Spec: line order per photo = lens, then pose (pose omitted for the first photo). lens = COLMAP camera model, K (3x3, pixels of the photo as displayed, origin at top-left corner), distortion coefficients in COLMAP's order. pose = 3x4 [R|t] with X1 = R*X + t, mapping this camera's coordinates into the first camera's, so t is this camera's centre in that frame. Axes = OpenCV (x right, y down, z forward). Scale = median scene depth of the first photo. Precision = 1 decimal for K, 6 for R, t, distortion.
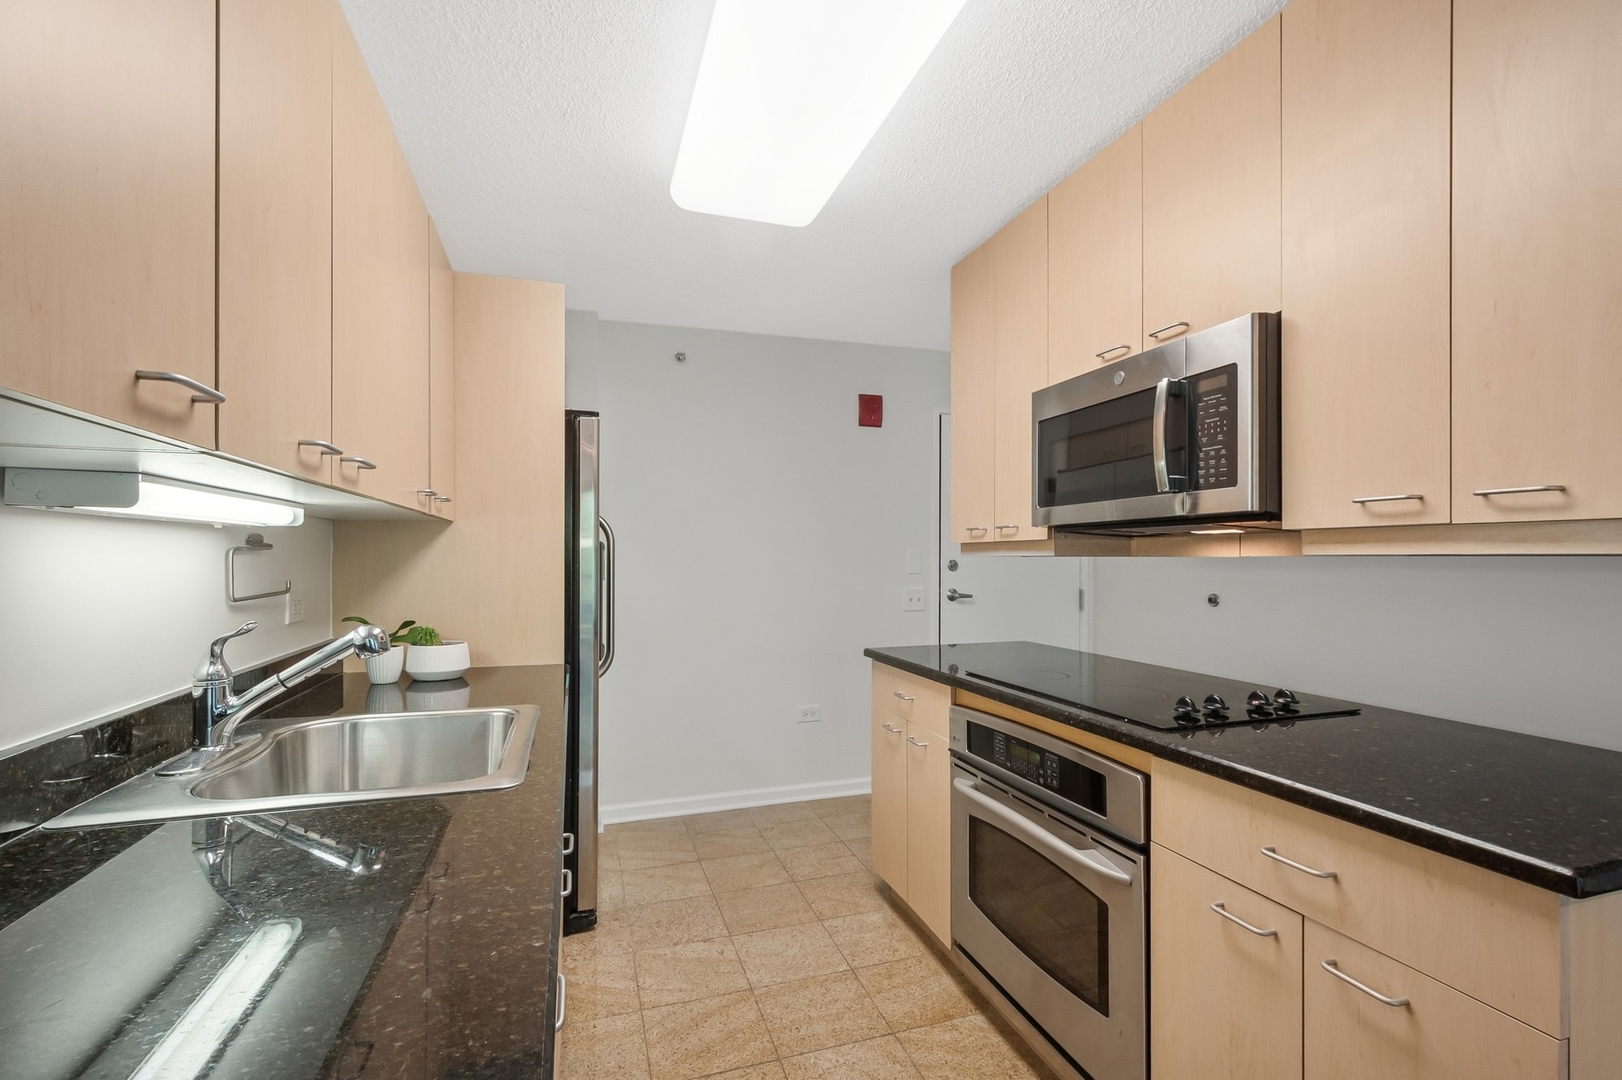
lens RADIAL K [[738.8, 0, 842.7], [0, 738.8, 548.0], [0, 0, 1]] dist [0.003934, -0.000144]
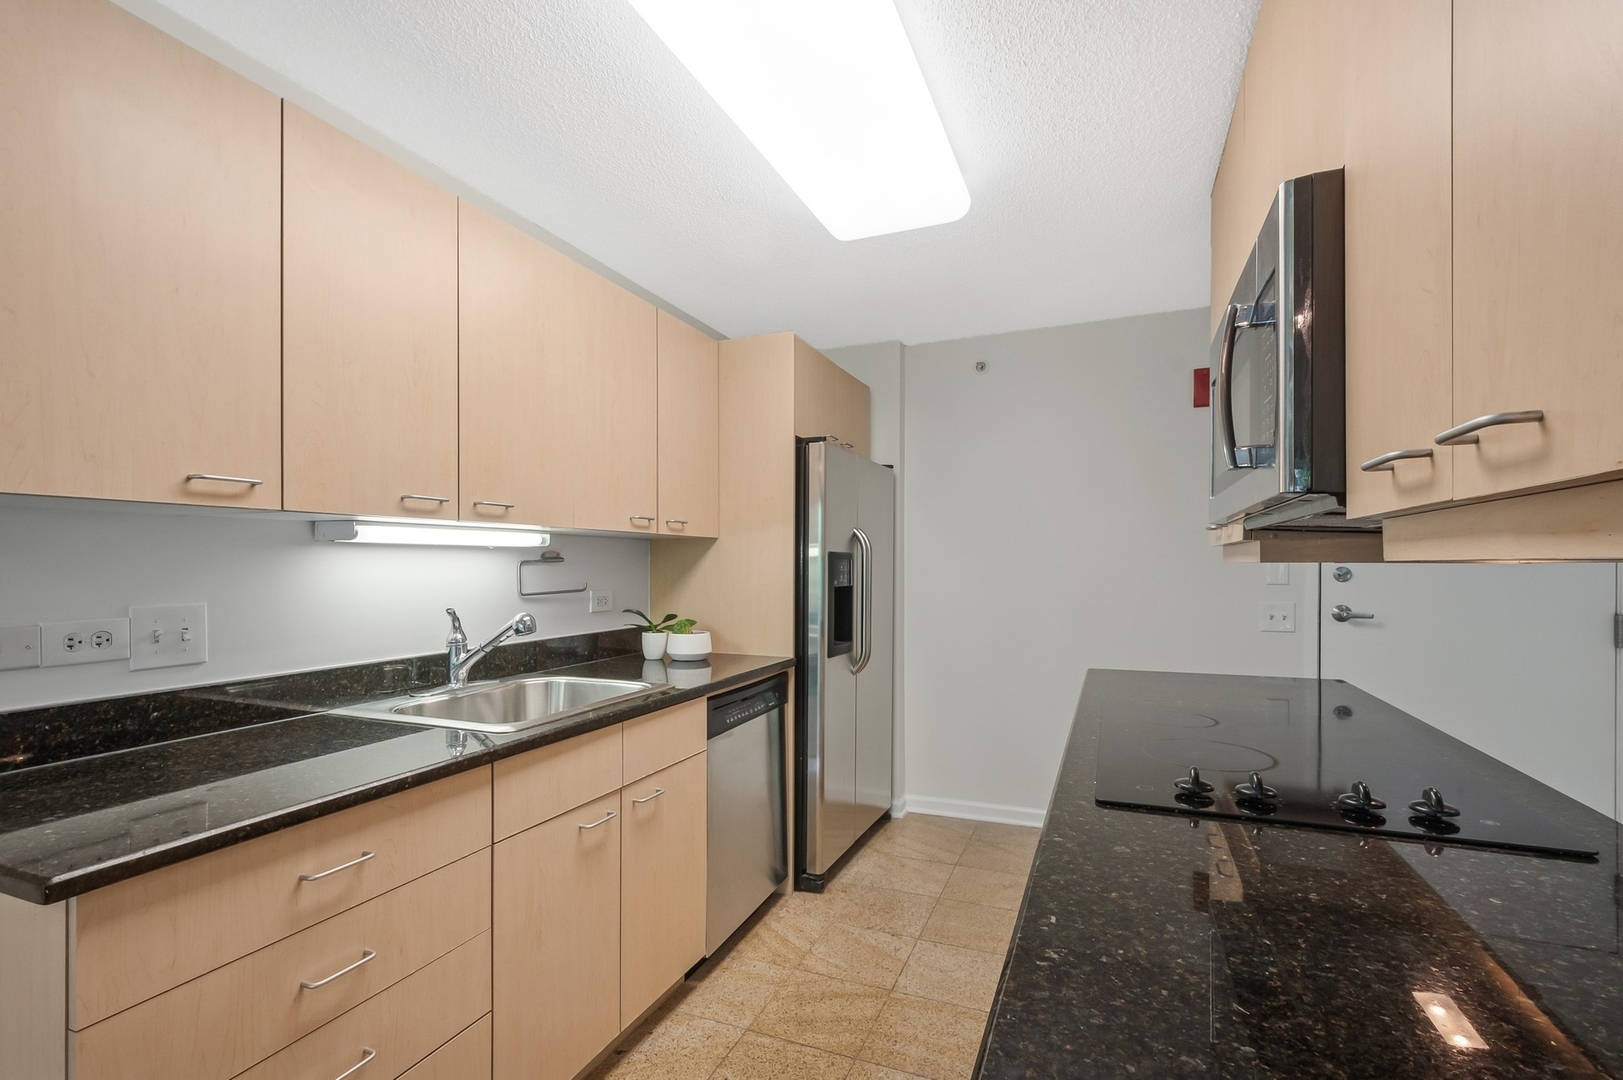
lens RADIAL K [[725.5, 0, 816.1], [0, 725.5, 561.4], [0, 0, 1]] dist [0.007536, 0.000165]
pose [[0.755105, -0.006597, -0.655570, 0.462338], [0.012240, 0.999917, 0.004036, 0.001572], [0.655489, -0.011072, 0.755123, 0.186323]]
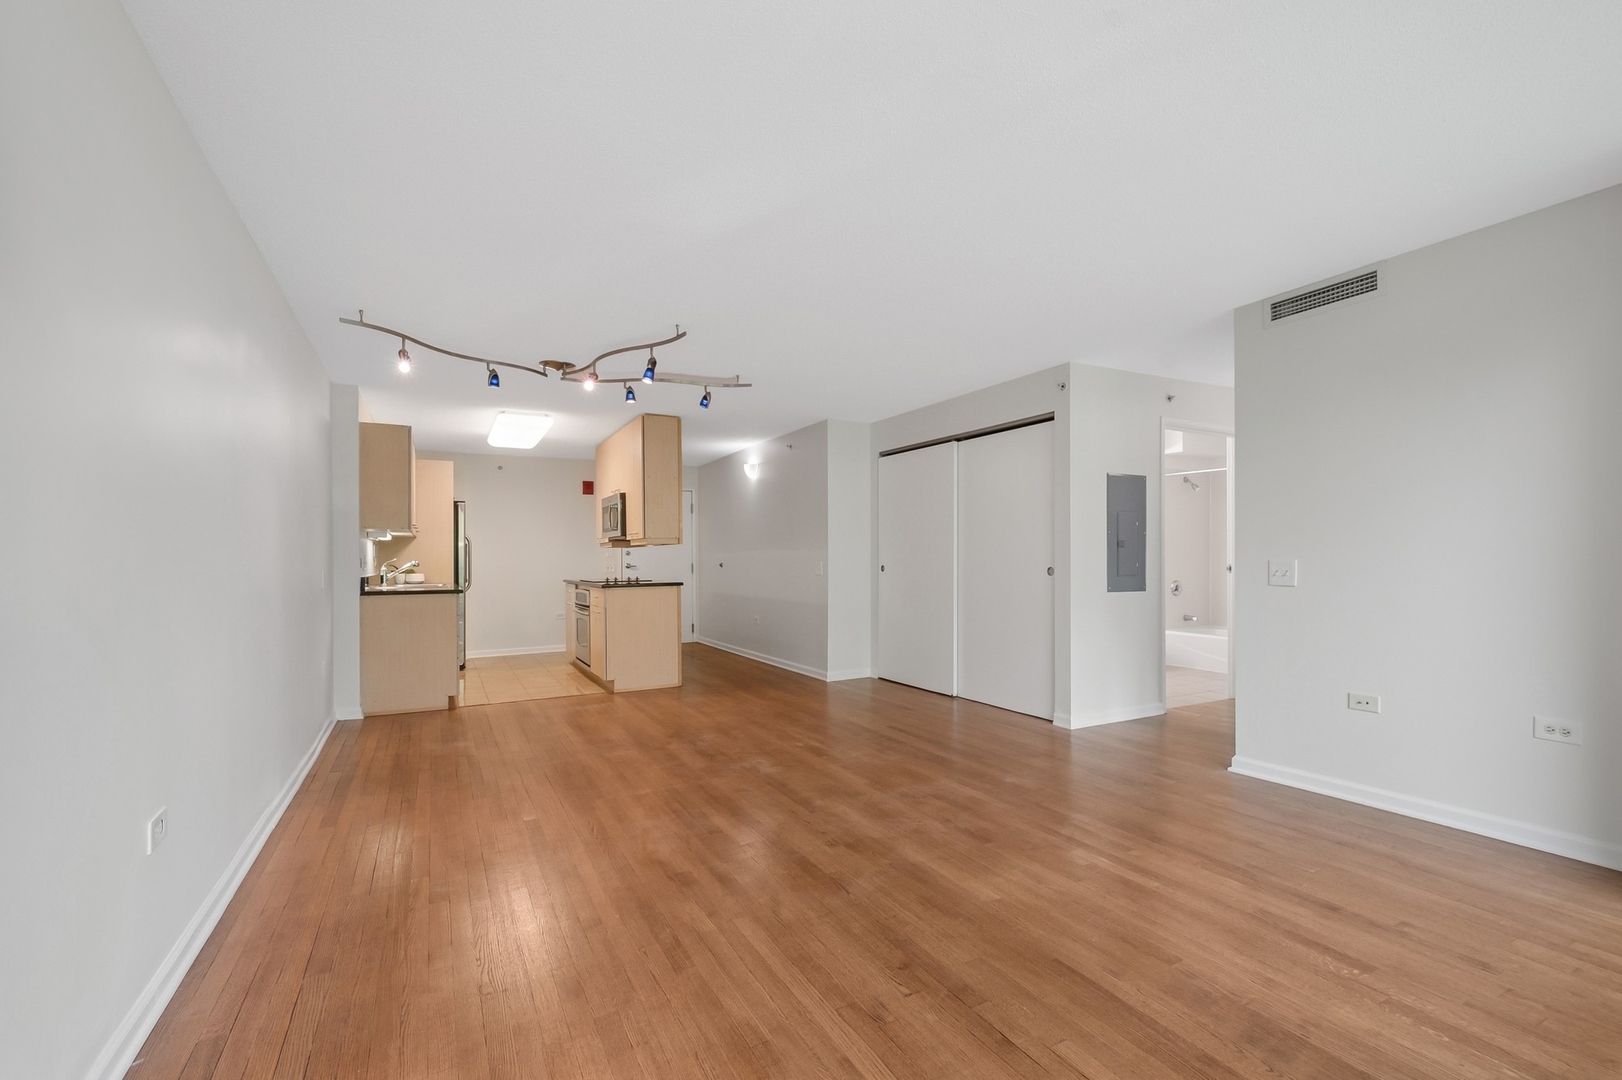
lens RADIAL K [[725.1, 0, 815.6], [0, 725.1, 561.4], [0, 0, 1]] dist [0.007536, 0.000165]
pose [[0.988832, -0.009531, 0.148731, 0.763501], [0.006444, 0.999754, 0.021225, 0.011339], [-0.148896, -0.020029, 0.988650, -2.551639]]
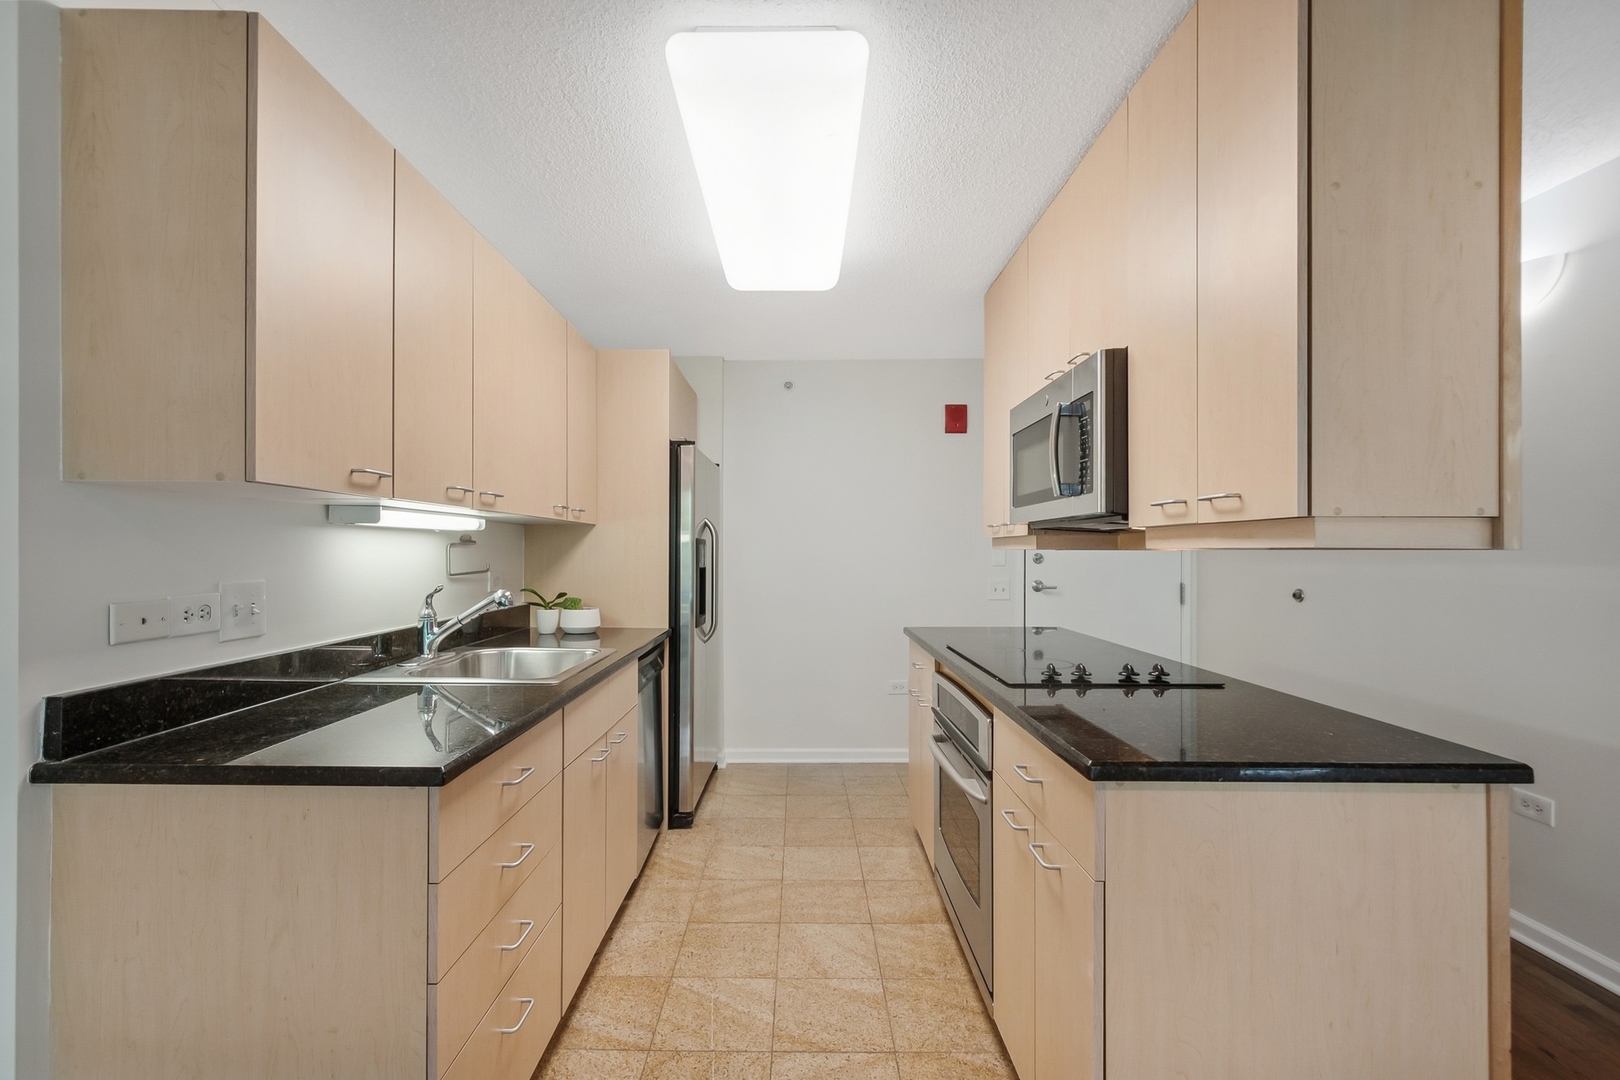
lens RADIAL K [[722.4, 0, 796.3], [0, 722.4, 538.7], [0, 0, 1]] dist [0.003011, 0.000149]
pose [[0.942619, -0.003325, -0.333853, 0.331839], [0.001801, 0.999986, -0.004874, -0.001247], [0.333865, 0.003993, 0.942613, -0.200791]]
